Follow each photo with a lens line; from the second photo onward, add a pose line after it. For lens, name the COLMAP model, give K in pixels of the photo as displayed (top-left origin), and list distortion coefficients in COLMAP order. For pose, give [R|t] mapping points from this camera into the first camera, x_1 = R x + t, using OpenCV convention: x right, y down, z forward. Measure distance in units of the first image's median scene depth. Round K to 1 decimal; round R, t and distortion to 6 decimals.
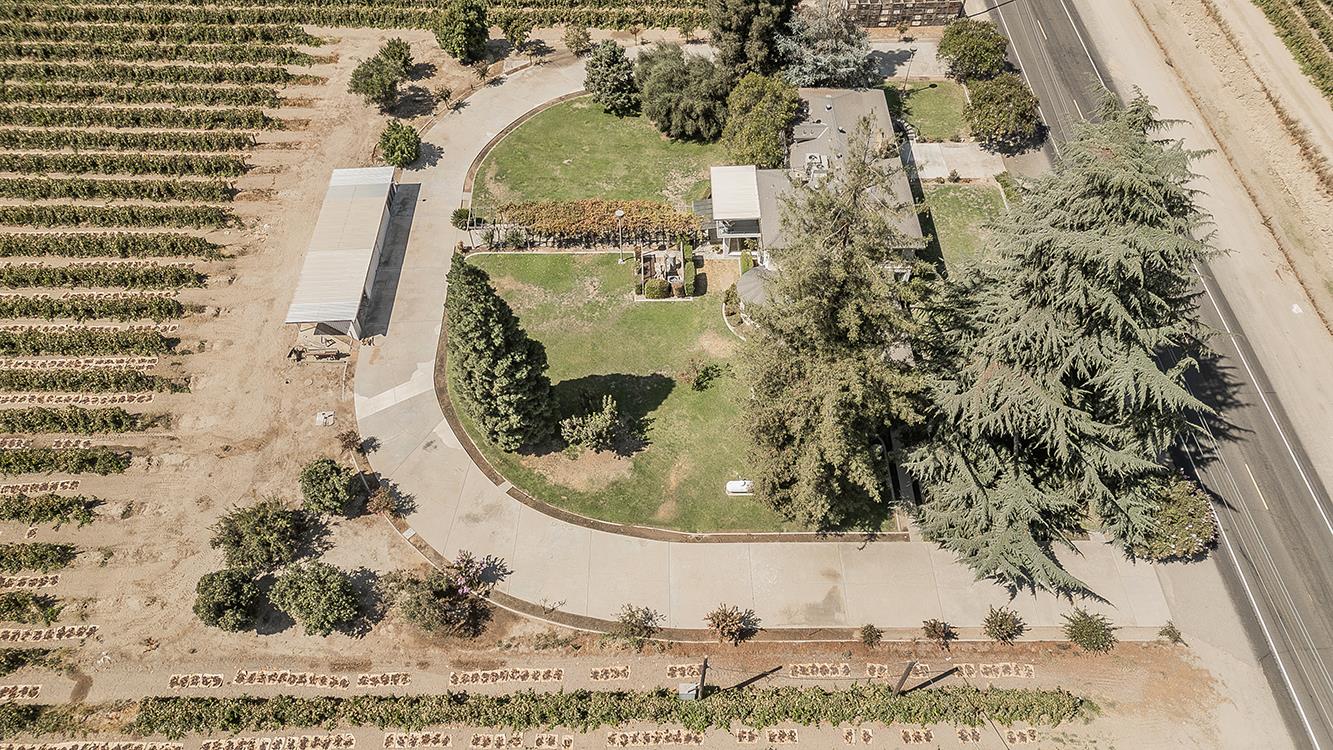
lens RADIAL K [[929.3, 0, 666.5], [0, 929.3, 375.0], [0, 0, 1]] dist [0.051969, -0.006645]
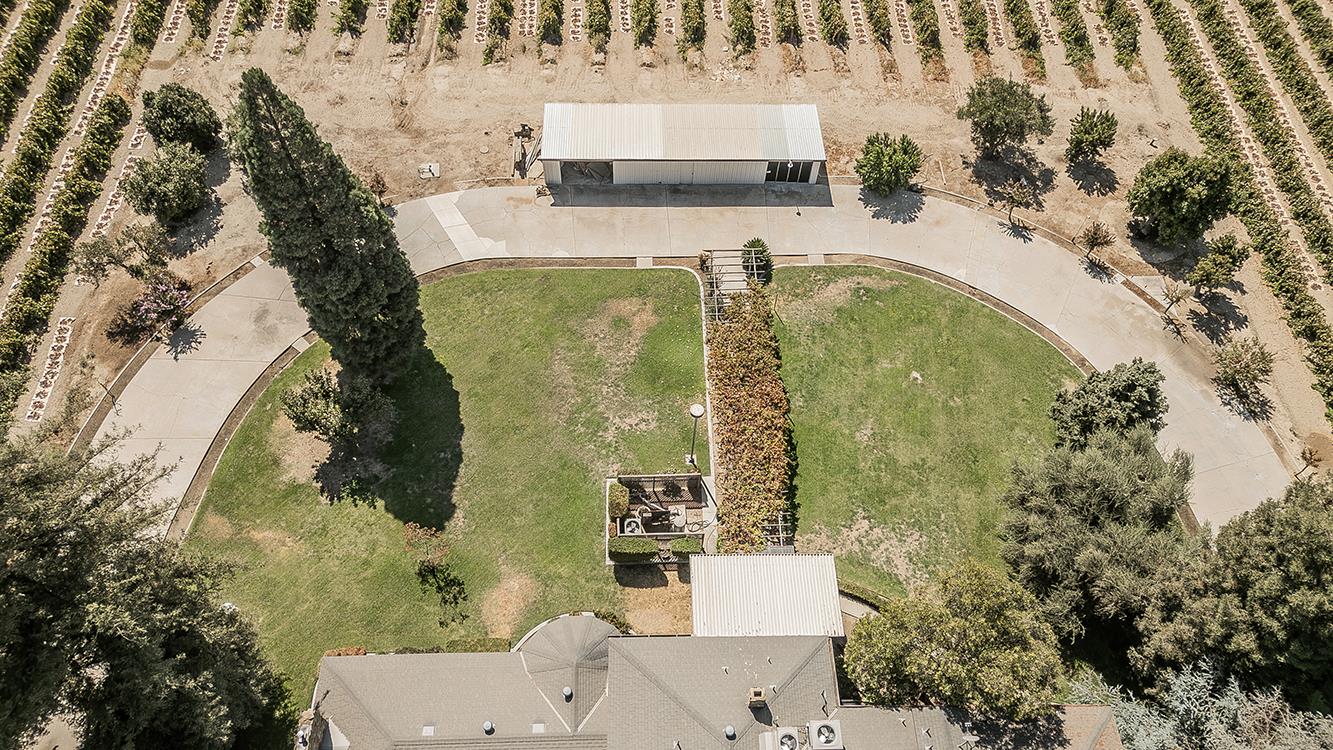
lens RADIAL K [[955.3, 0, 666.5], [0, 955.3, 375.0], [0, 0, 1]] dist [0.047958, -0.005961]
pose [[0.010196, 0.843631, -0.536826, 0.295662], [-0.797175, 0.330953, 0.504958, -0.533720], [0.603662, 0.422796, 0.675896, 0.600026]]
